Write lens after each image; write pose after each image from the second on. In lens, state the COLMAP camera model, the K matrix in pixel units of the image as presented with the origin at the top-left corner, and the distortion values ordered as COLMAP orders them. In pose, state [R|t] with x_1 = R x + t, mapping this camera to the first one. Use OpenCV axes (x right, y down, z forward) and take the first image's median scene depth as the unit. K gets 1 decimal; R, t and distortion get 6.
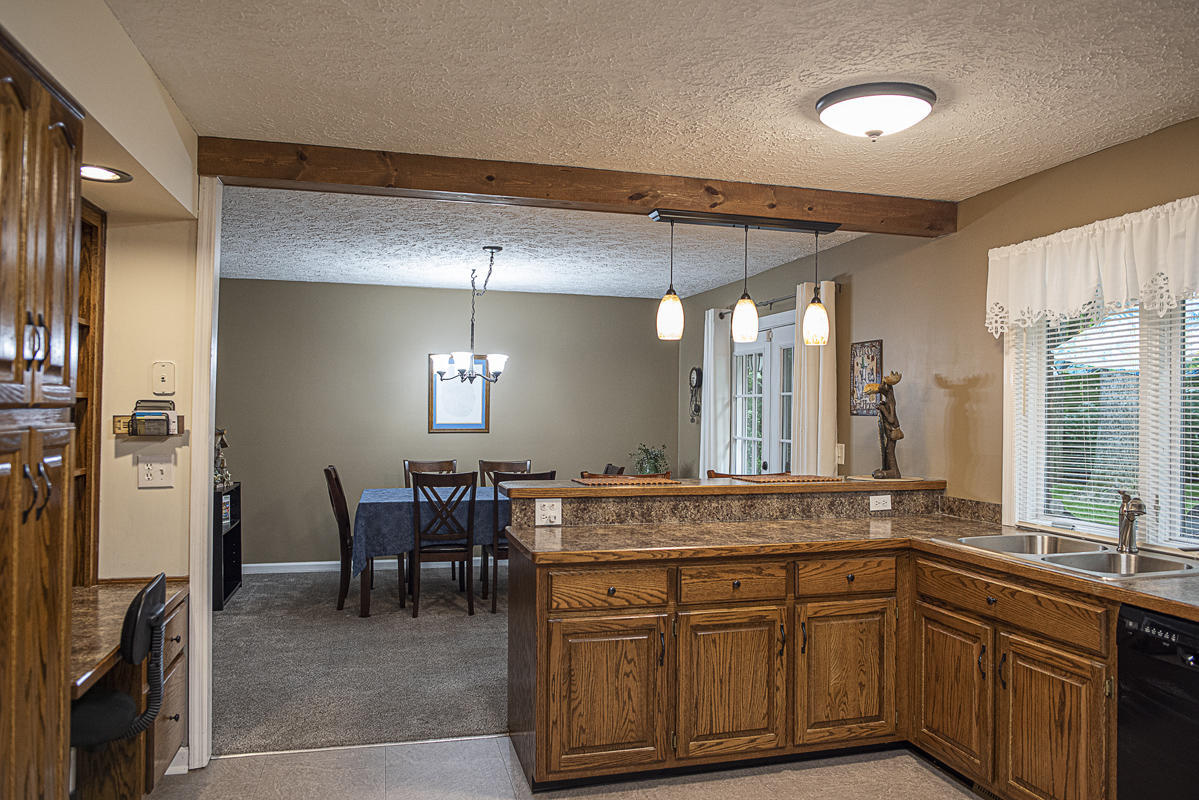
lens RADIAL K [[827.8, 0, 599.5], [0, 827.8, 400.0], [0, 0, 1]] dist [-0.050966, 0.032858]
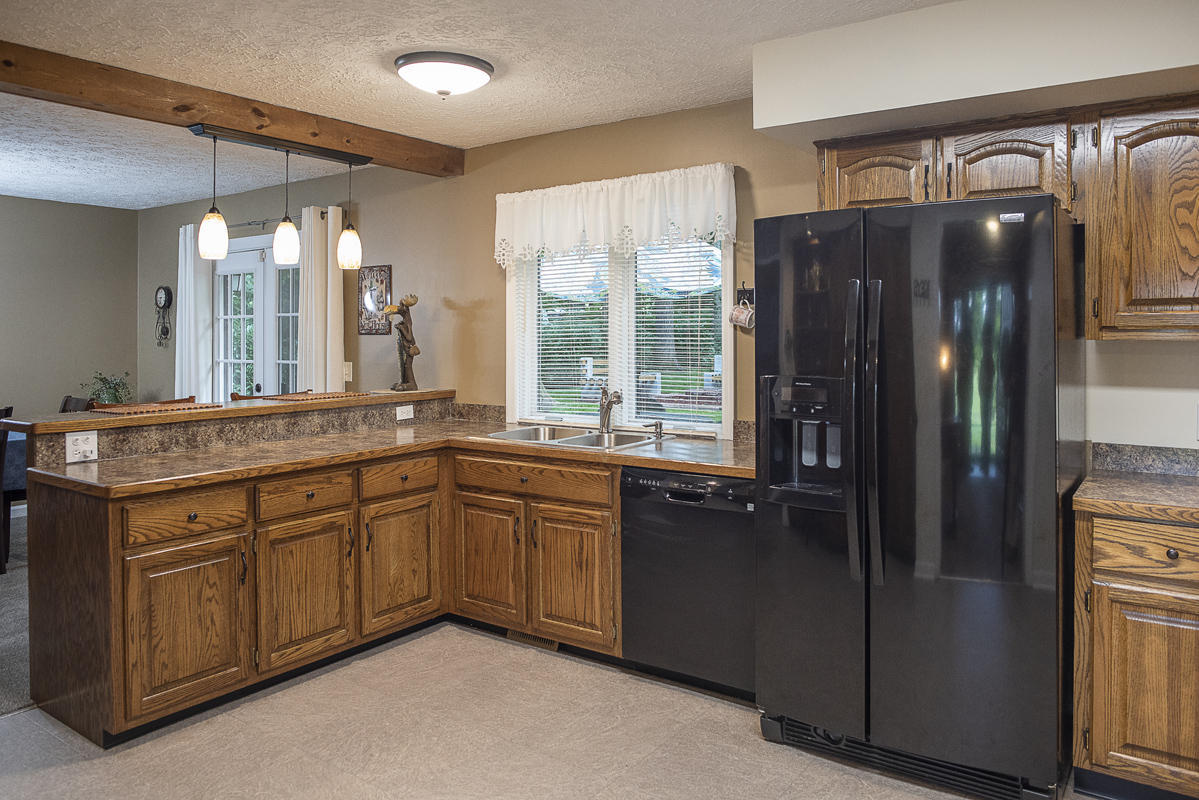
lens RADIAL K [[842.4, 0, 601.7], [0, 842.4, 335.3], [0, 0, 1]] dist [-0.010021, -0.005946]
pose [[0.779560, -0.016319, 0.626115, -0.207235], [0.005379, 0.999798, 0.019361, -0.000311], [-0.626304, -0.011726, 0.779490, -0.069031]]
